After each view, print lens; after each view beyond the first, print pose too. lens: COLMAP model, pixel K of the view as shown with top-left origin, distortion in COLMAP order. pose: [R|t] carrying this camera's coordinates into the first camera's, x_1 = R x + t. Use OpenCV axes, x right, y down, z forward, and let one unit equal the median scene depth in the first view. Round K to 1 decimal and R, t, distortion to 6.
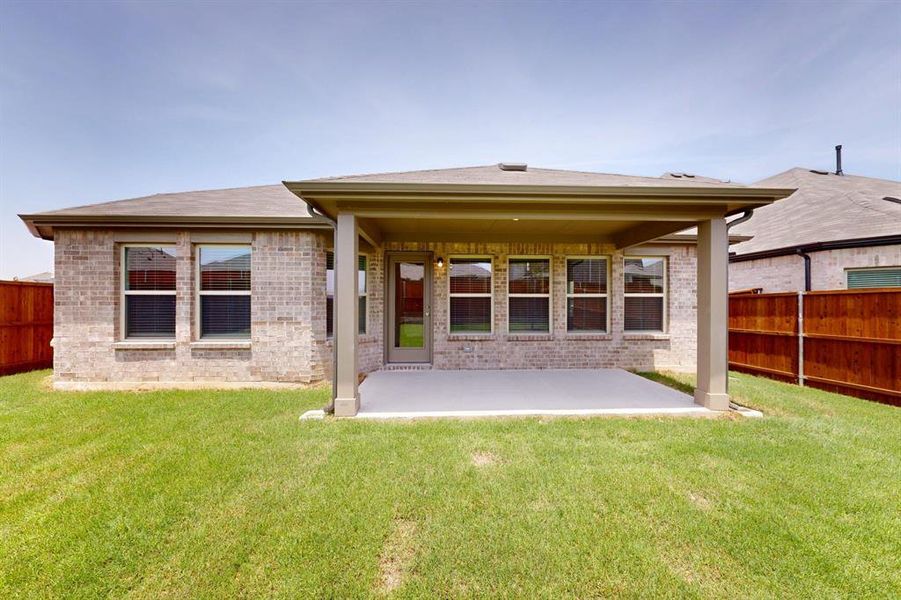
lens RADIAL K [[393.2, 0, 451.2], [0, 393.2, 301.1], [0, 0, 1]] dist [0.001850, -0.000168]
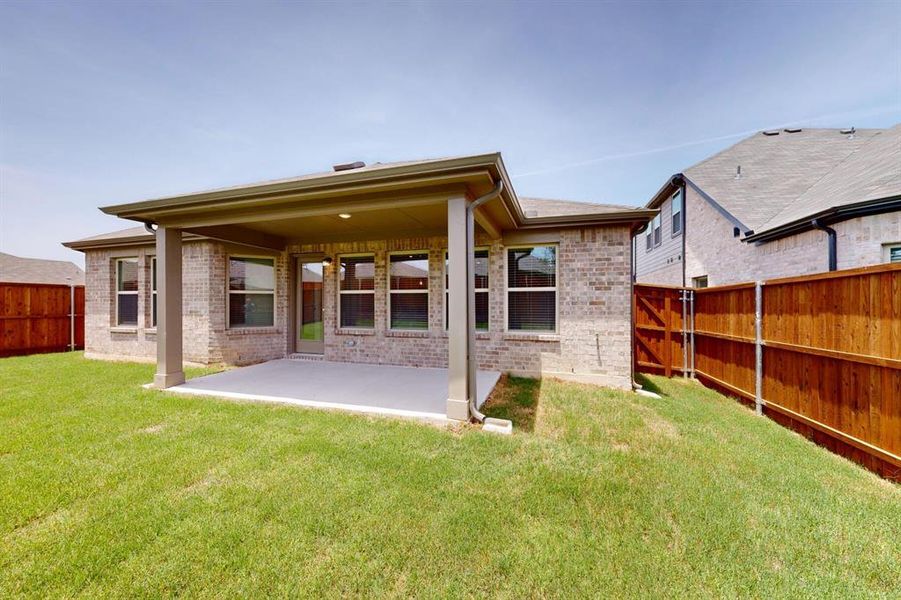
lens RADIAL K [[382.6, 0, 405.0], [0, 382.6, 300.9], [0, 0, 1]] dist [-0.000675, 0.000002]
pose [[0.919233, -0.003099, -0.393703, 0.661782], [0.002998, 0.999995, -0.000870, 0.011786], [0.393703, -0.000380, 0.919237, 0.131823]]
